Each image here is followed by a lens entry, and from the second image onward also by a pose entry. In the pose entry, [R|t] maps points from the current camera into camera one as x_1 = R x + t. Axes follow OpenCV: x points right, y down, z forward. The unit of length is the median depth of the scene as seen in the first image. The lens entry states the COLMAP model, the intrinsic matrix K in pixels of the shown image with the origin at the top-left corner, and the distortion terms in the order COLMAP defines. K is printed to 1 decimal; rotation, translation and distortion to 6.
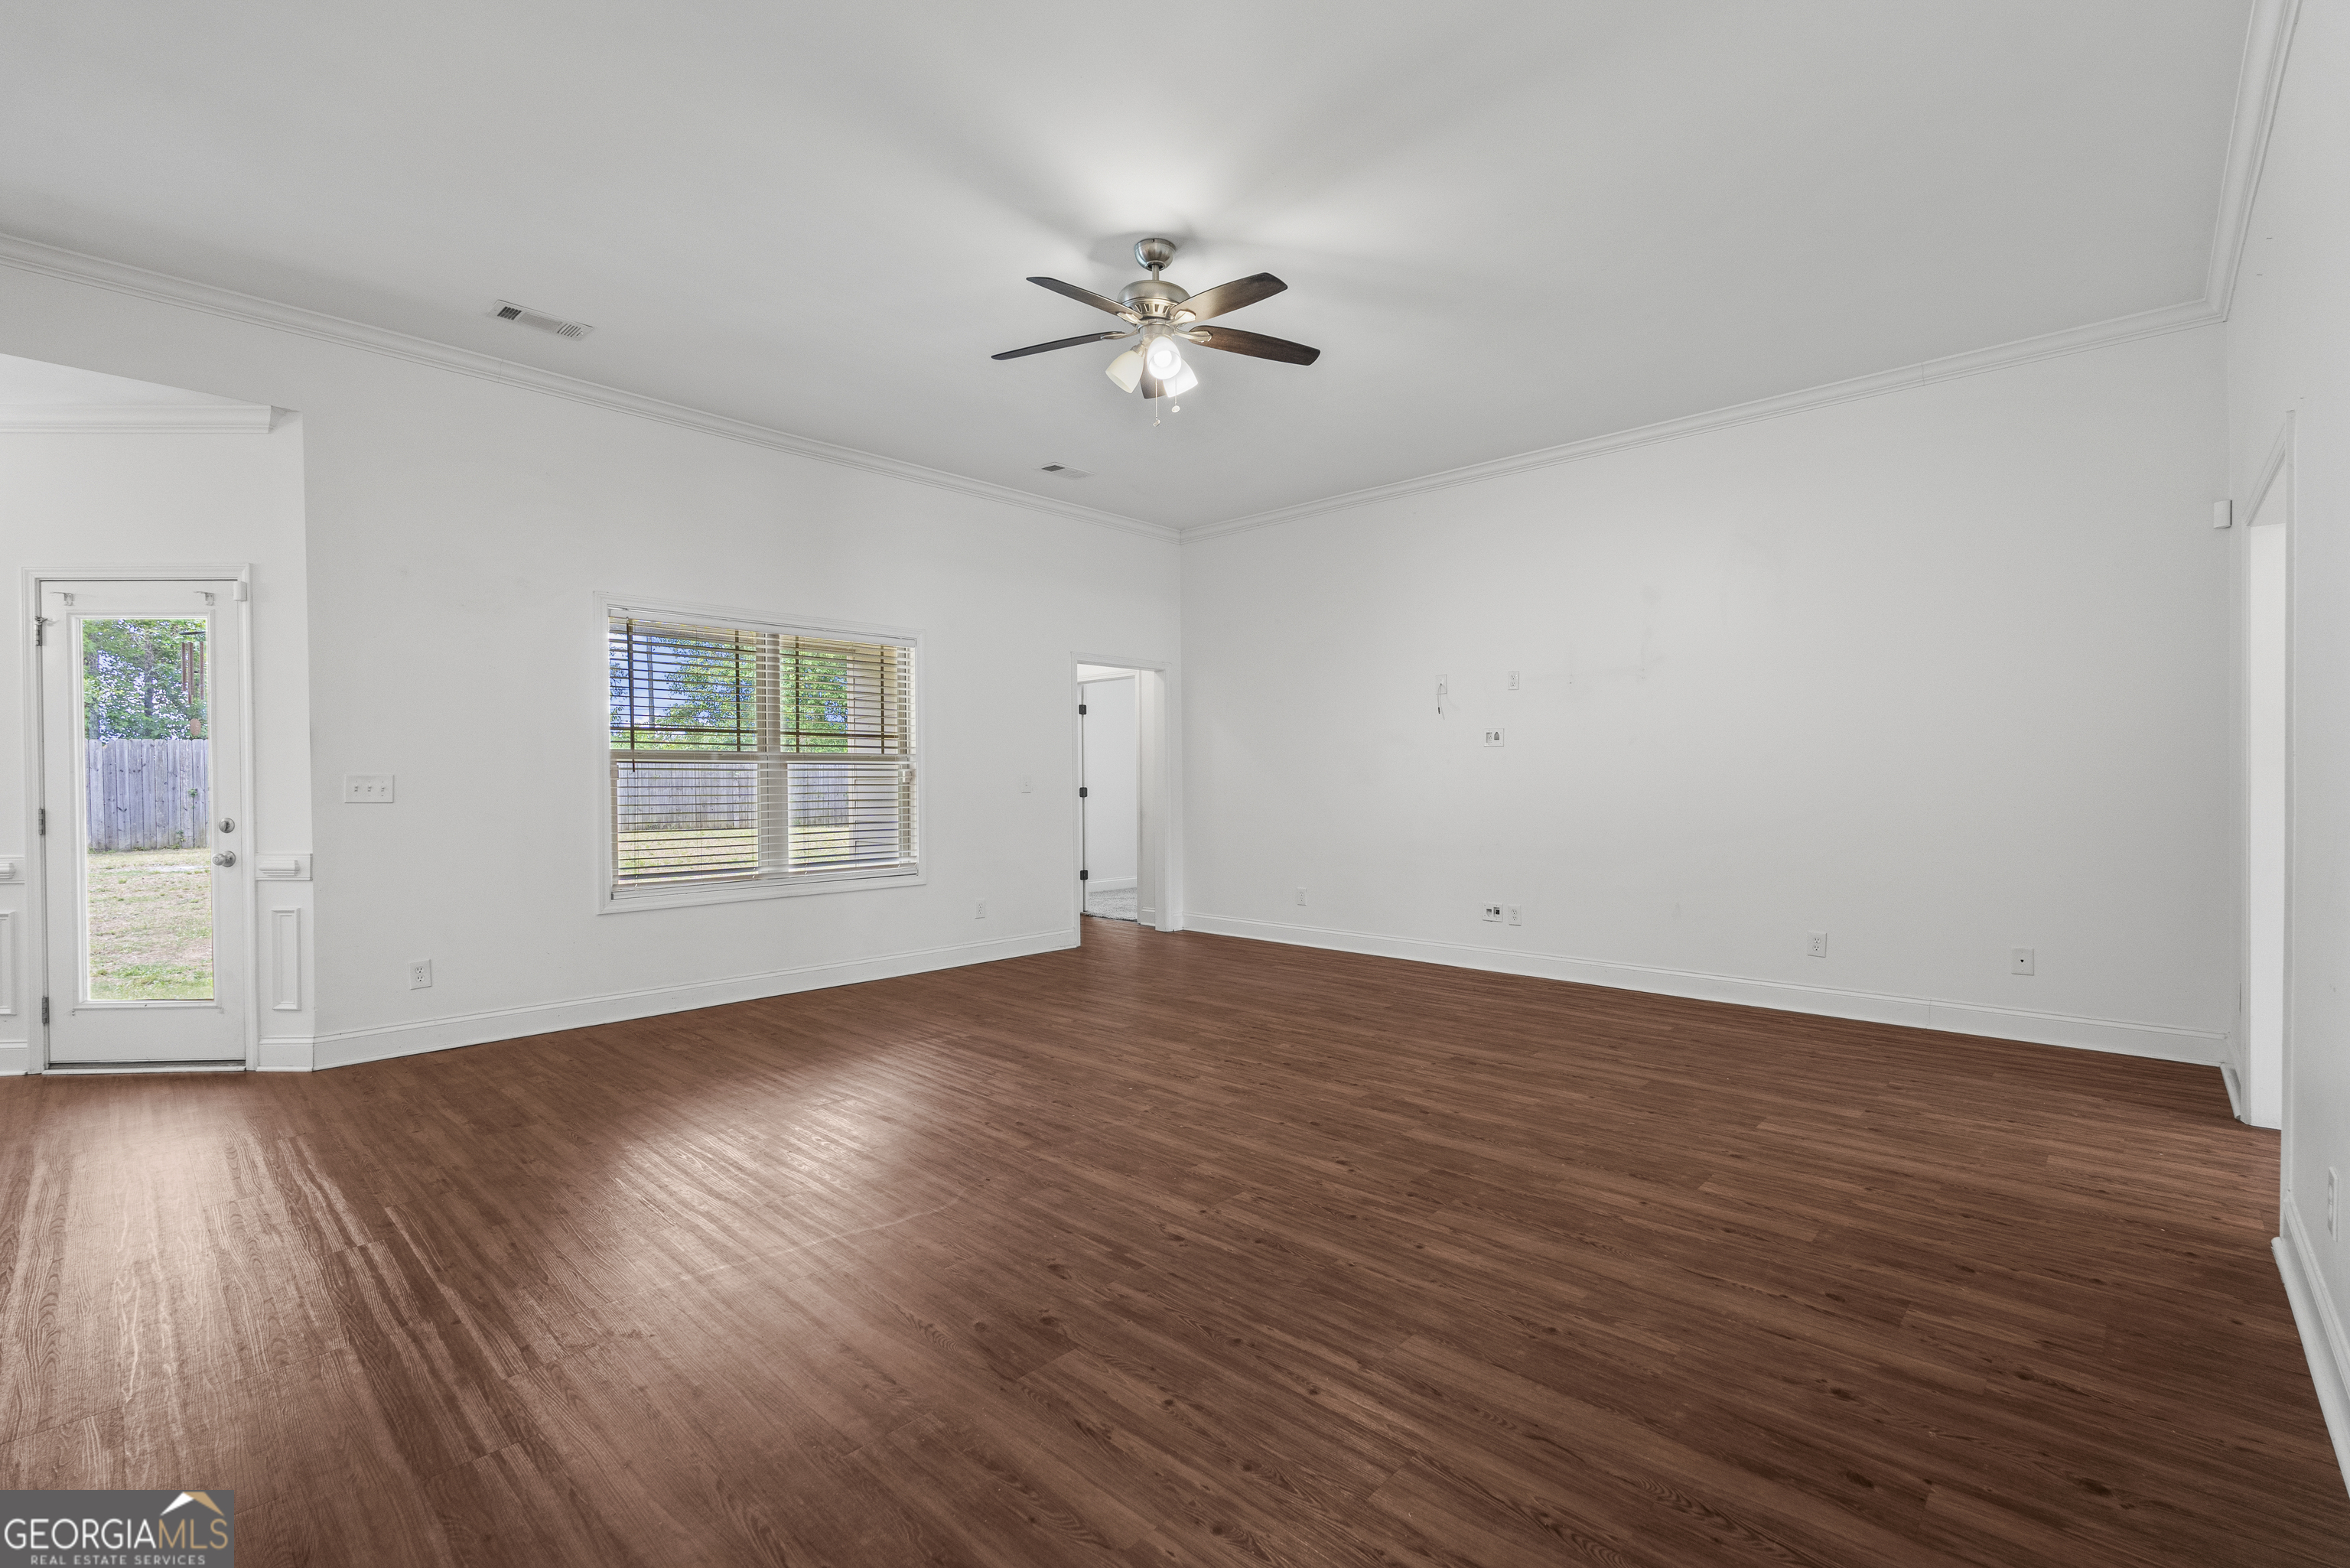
lens RADIAL K [[1035.4, 0, 1182.0], [0, 1035.4, 790.6], [0, 0, 1]] dist [-0.004592, 0.001337]
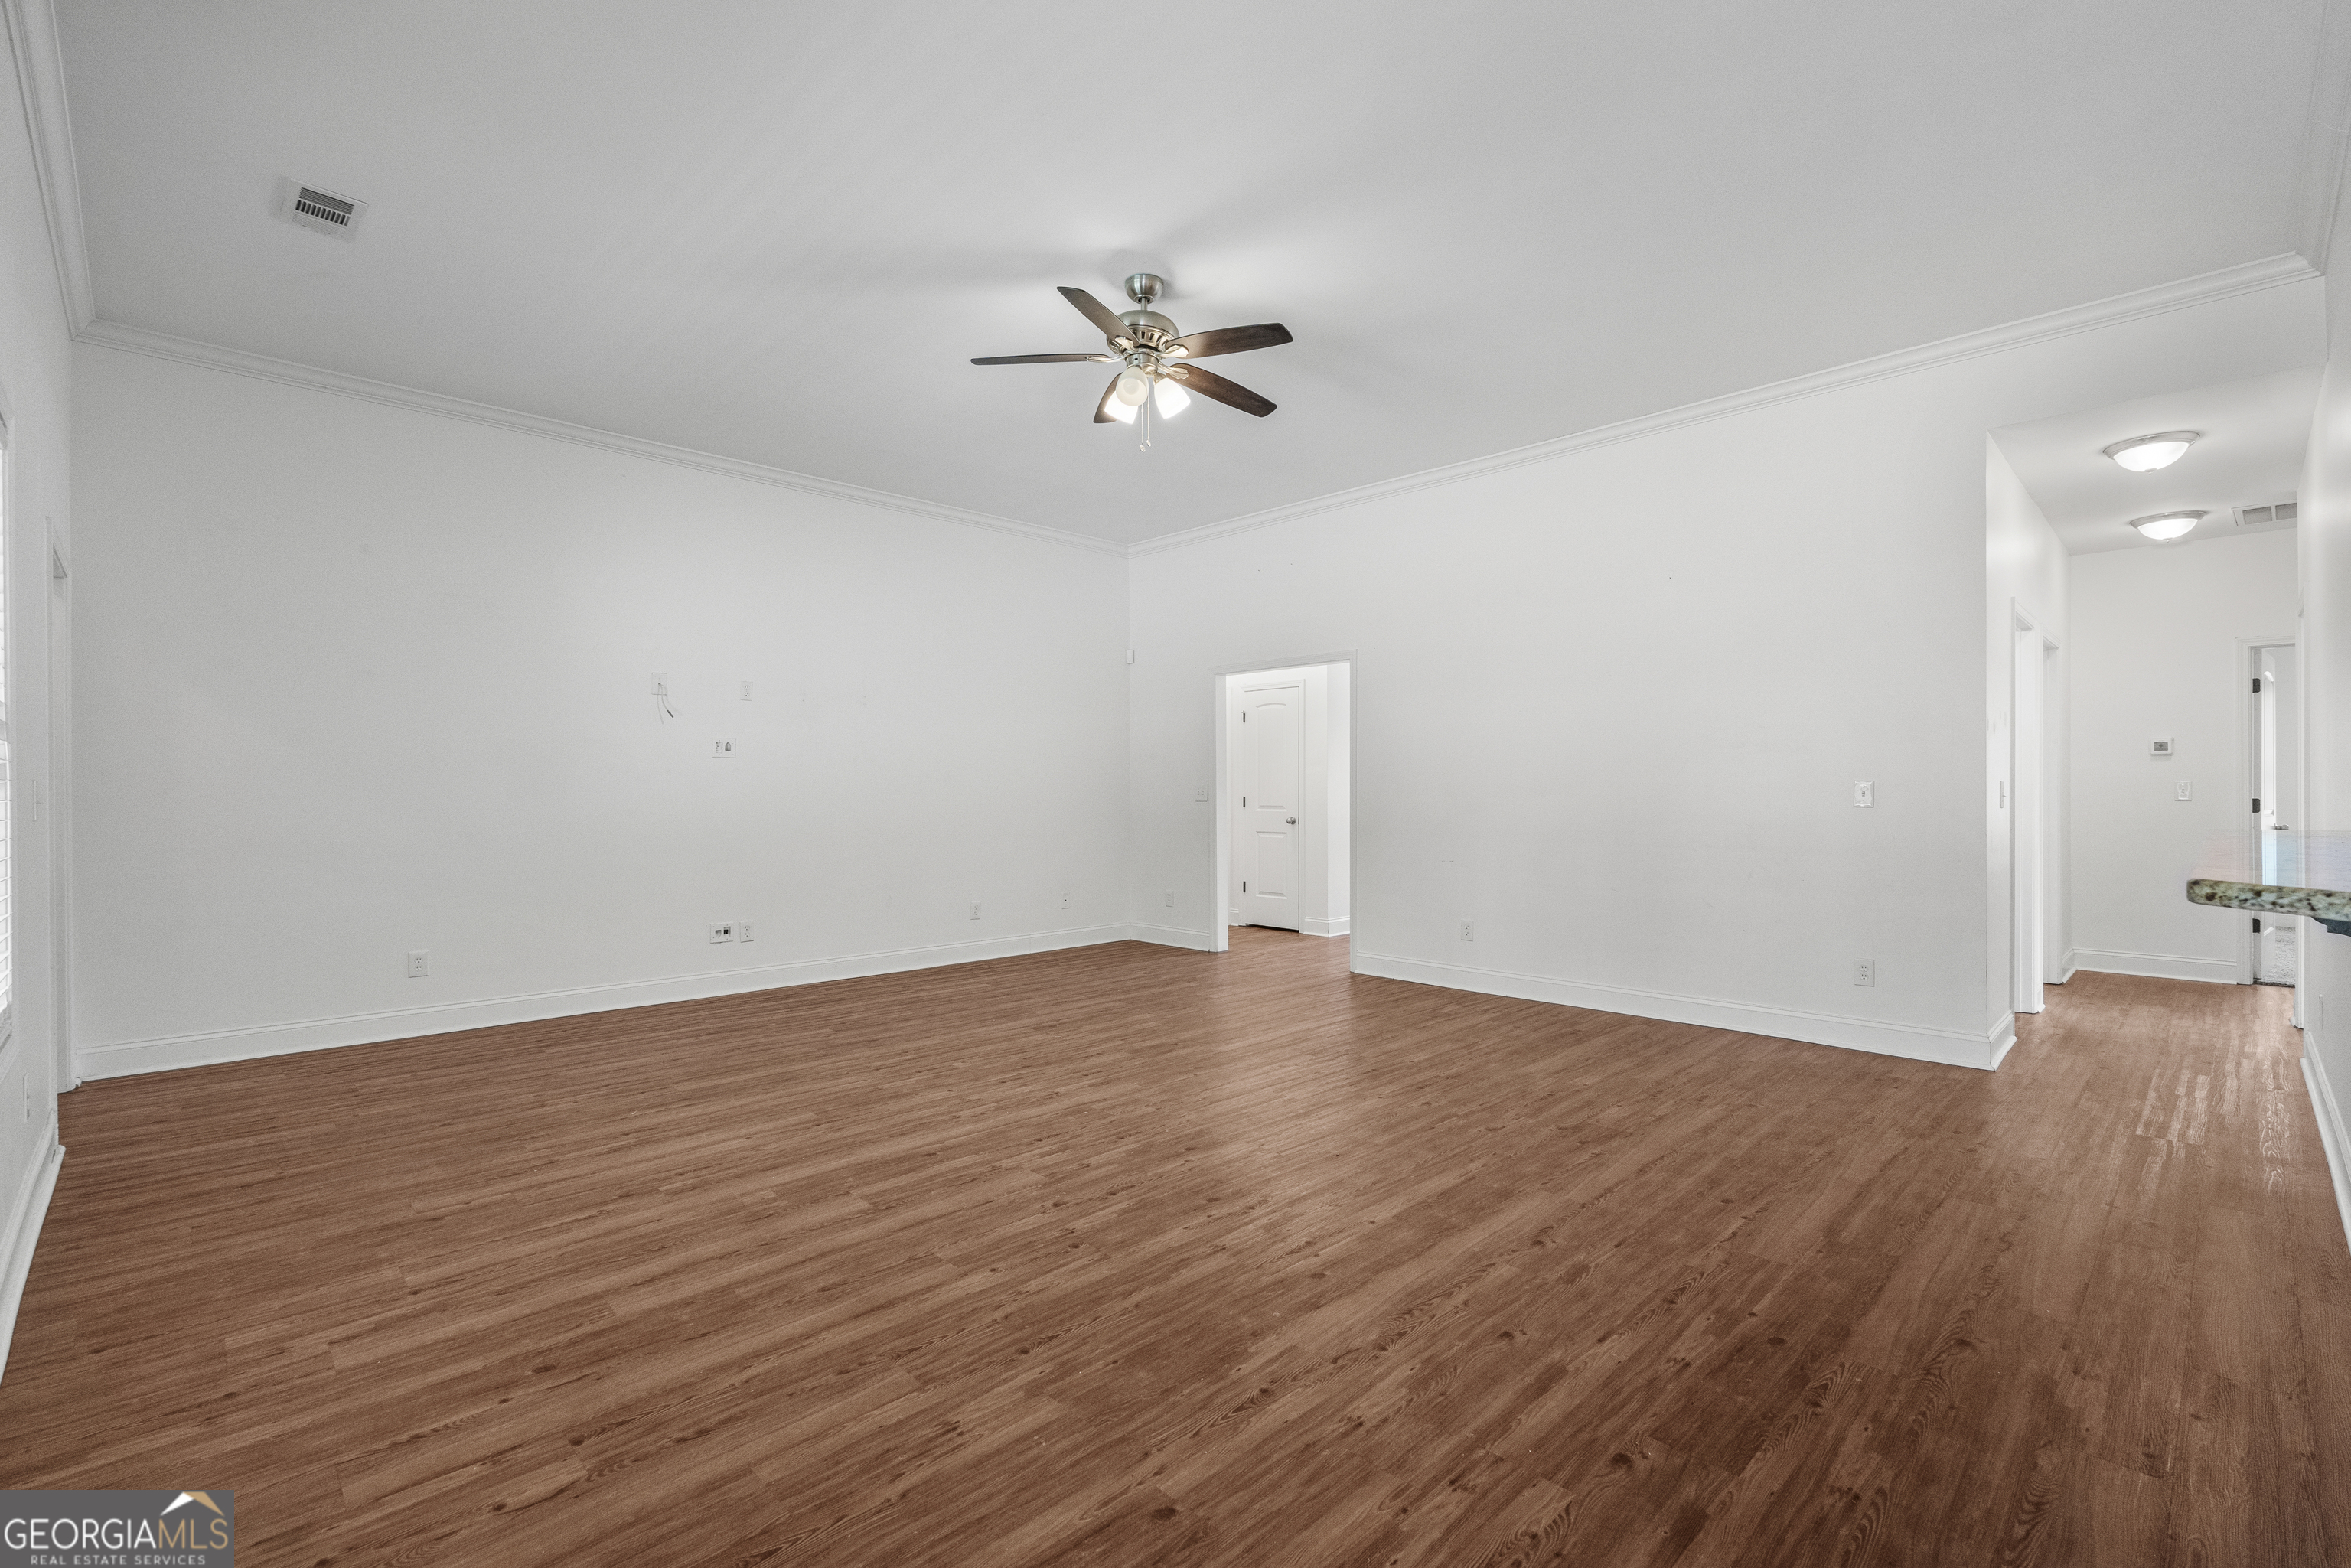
lens RADIAL K [[1035.9, 0, 1176.0], [0, 1035.9, 782.8], [0, 0, 1]] dist [-0.004592, 0.001337]
pose [[0.038852, 0.014197, 0.999144, -1.053829], [0.009354, 0.999850, -0.014571, -0.002732], [-0.999201, 0.009912, 0.038714, 0.915485]]
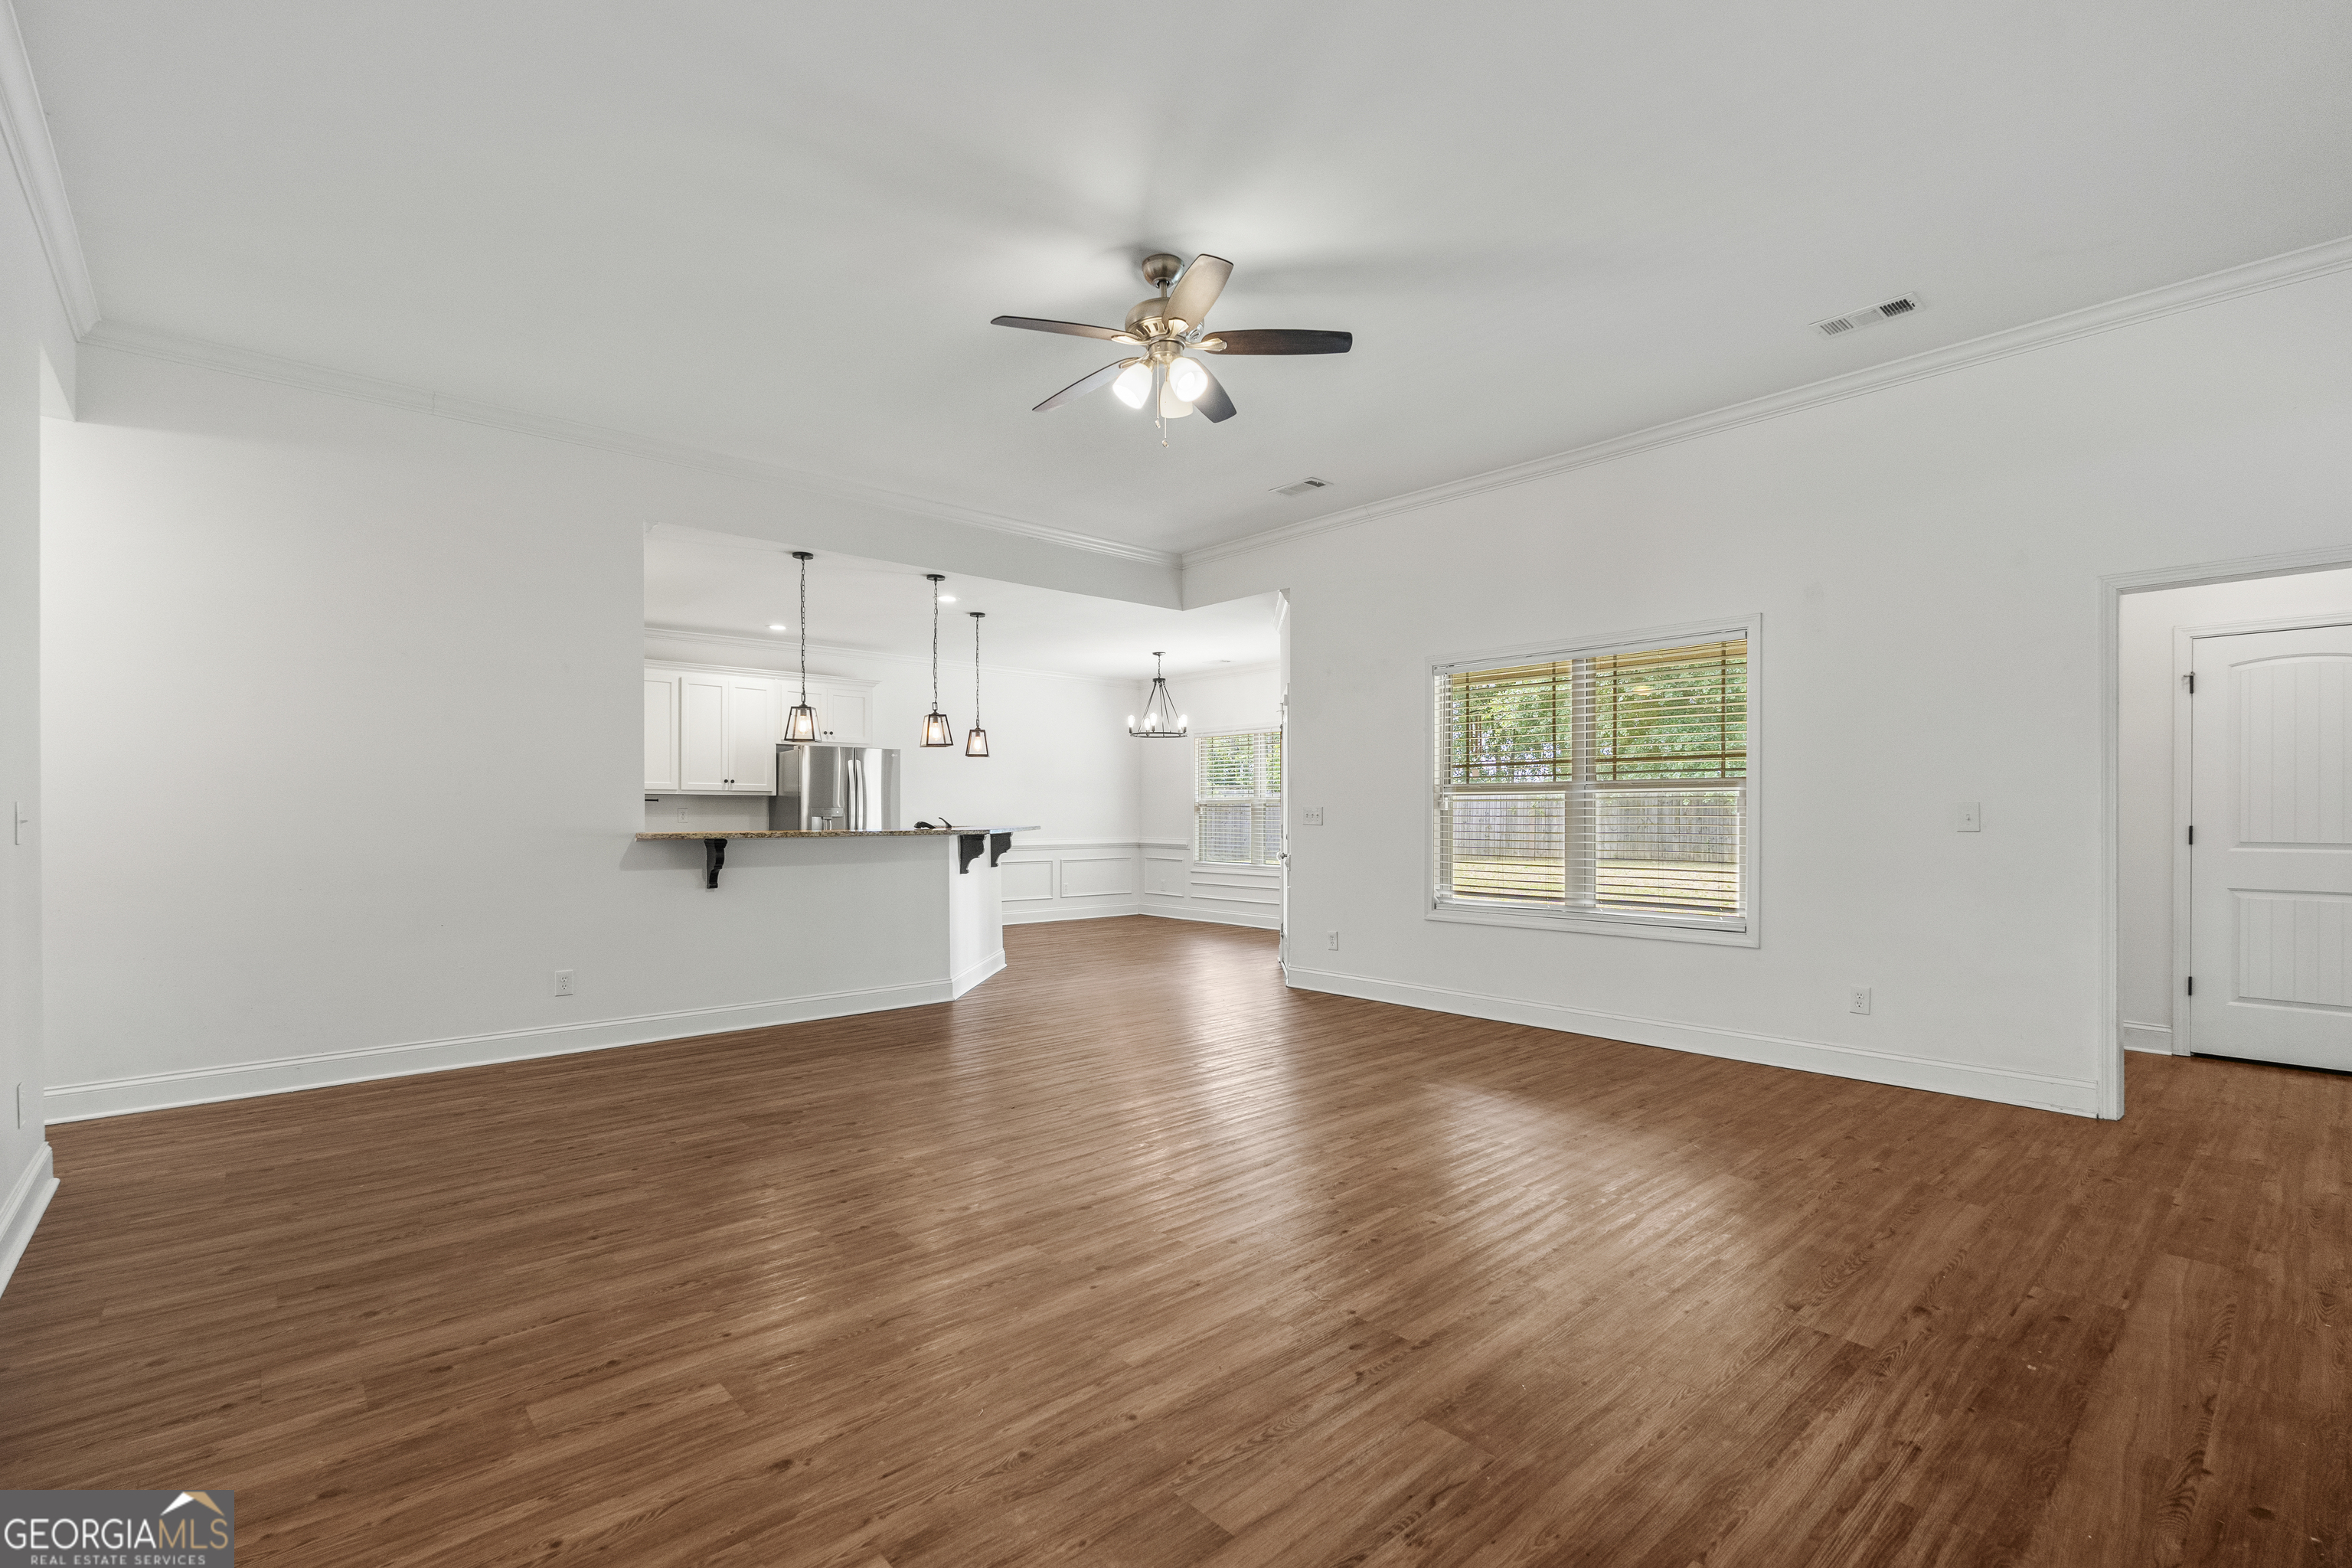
lens RADIAL K [[1036.3, 0, 1164.9], [0, 1036.3, 817.7], [0, 0, 1]] dist [-0.004592, 0.001337]
pose [[-0.095868, 0.007693, -0.995364, 0.929861], [-0.005601, 0.999950, 0.008268, -0.014060], [0.995378, 0.006368, -0.095820, 1.079079]]
